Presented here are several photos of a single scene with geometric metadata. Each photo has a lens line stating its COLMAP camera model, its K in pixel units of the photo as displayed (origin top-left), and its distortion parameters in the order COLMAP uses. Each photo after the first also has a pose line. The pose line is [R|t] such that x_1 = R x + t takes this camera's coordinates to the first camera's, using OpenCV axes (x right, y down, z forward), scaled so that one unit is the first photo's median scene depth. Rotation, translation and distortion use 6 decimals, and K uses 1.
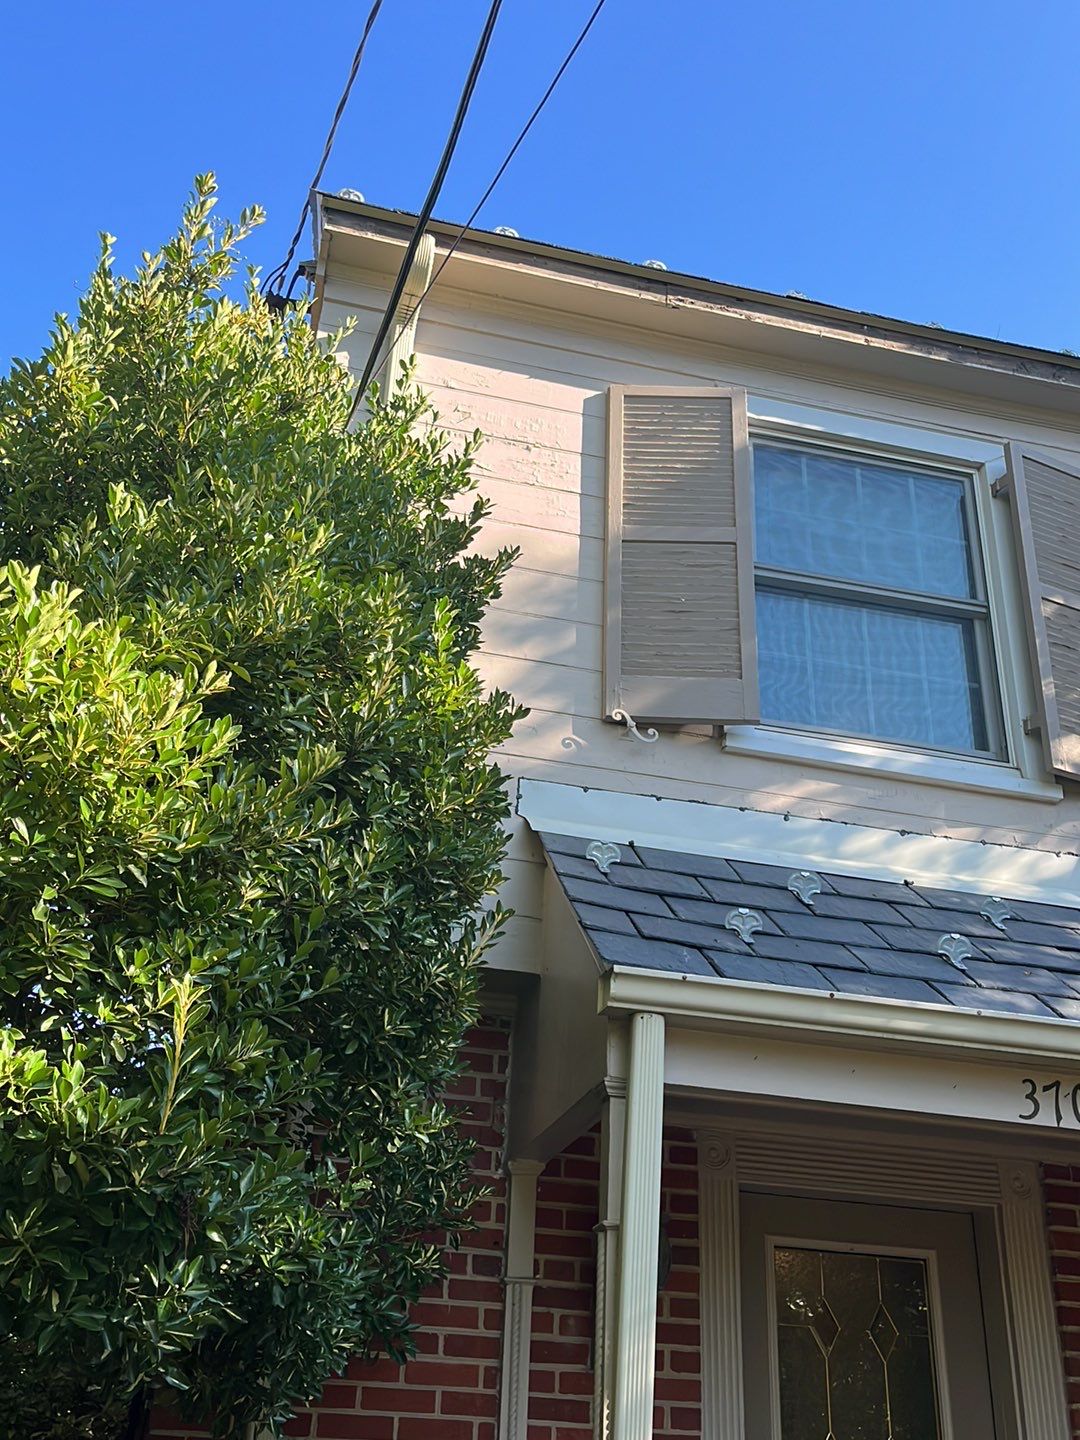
lens RADIAL K [[1426.3, 0, 539.2], [0, 1426.3, 751.3], [0, 0, 1]] dist [0.019146, 0.024140]
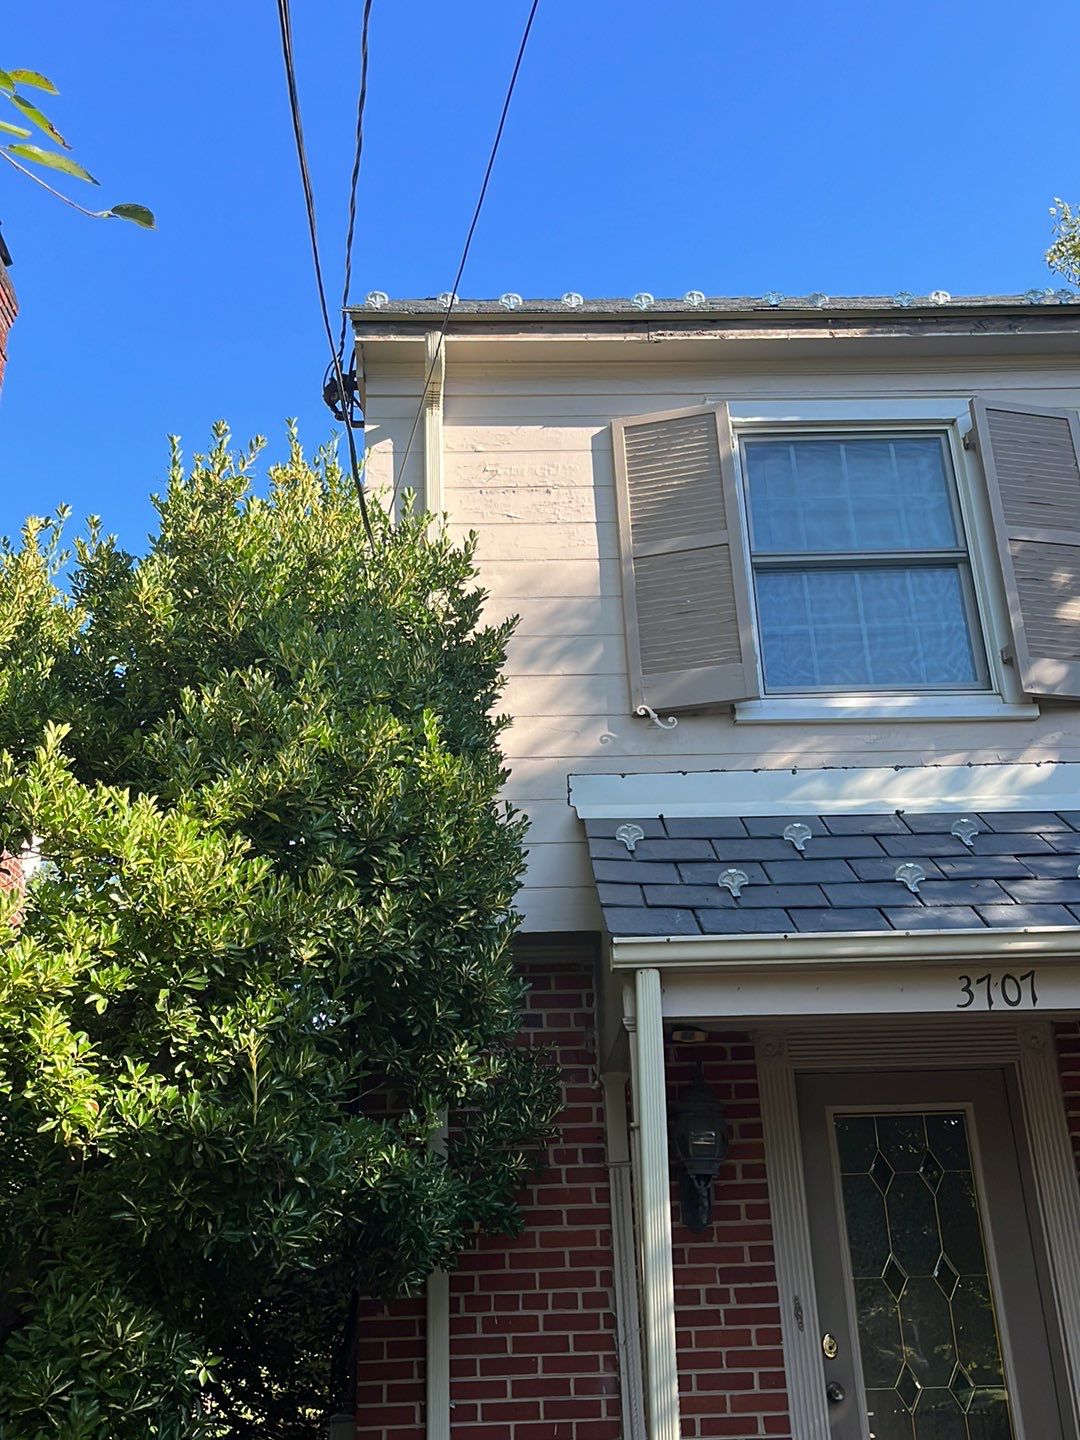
lens RADIAL K [[1426.3, 0, 539.2], [0, 1426.3, 751.3], [0, 0, 1]] dist [0.019146, 0.024140]
pose [[0.975685, -0.147328, -0.162277, 0.164168], [0.160759, 0.984295, 0.072936, -0.095231], [0.148983, -0.097250, 0.984046, -0.227022]]
